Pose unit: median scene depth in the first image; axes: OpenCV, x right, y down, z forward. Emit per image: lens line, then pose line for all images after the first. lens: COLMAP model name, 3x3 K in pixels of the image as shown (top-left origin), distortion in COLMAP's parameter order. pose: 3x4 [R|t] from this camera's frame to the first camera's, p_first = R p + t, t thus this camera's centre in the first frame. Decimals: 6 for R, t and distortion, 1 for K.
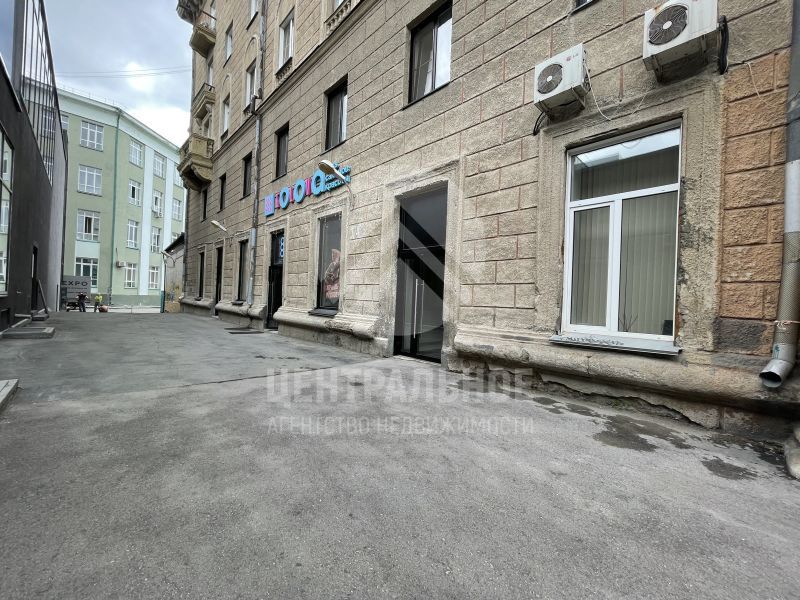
lens RADIAL K [[320.1, 0, 400.0], [0, 320.1, 300.0], [0, 0, 1]] dist [-0.000107, -0.000048]
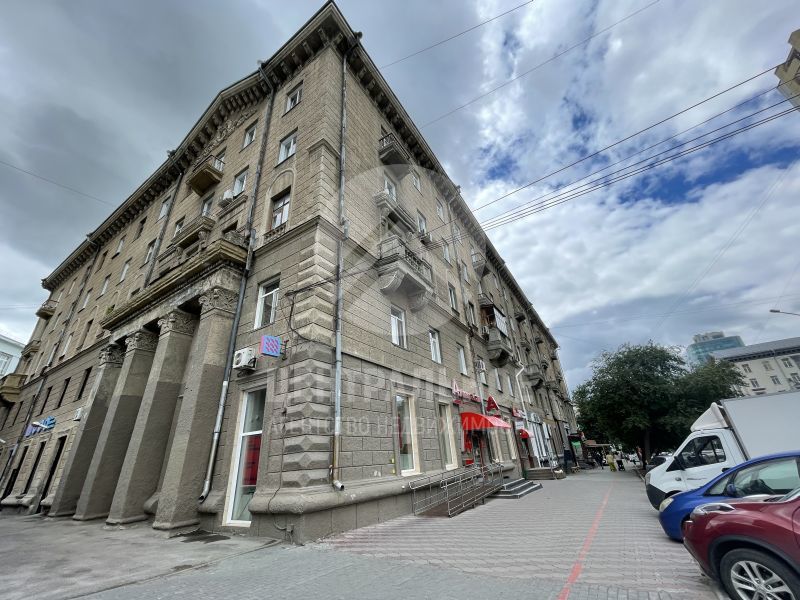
lens RADIAL K [[320.1, 0, 400.0], [0, 320.1, 300.0], [0, 0, 1]] dist [-0.000107, -0.000048]
pose [[0.970624, 0.010903, 0.240355, 0.273060], [0.098423, 0.893574, -0.437994, 0.012873], [-0.219551, 0.448784, 0.866251, -0.313895]]
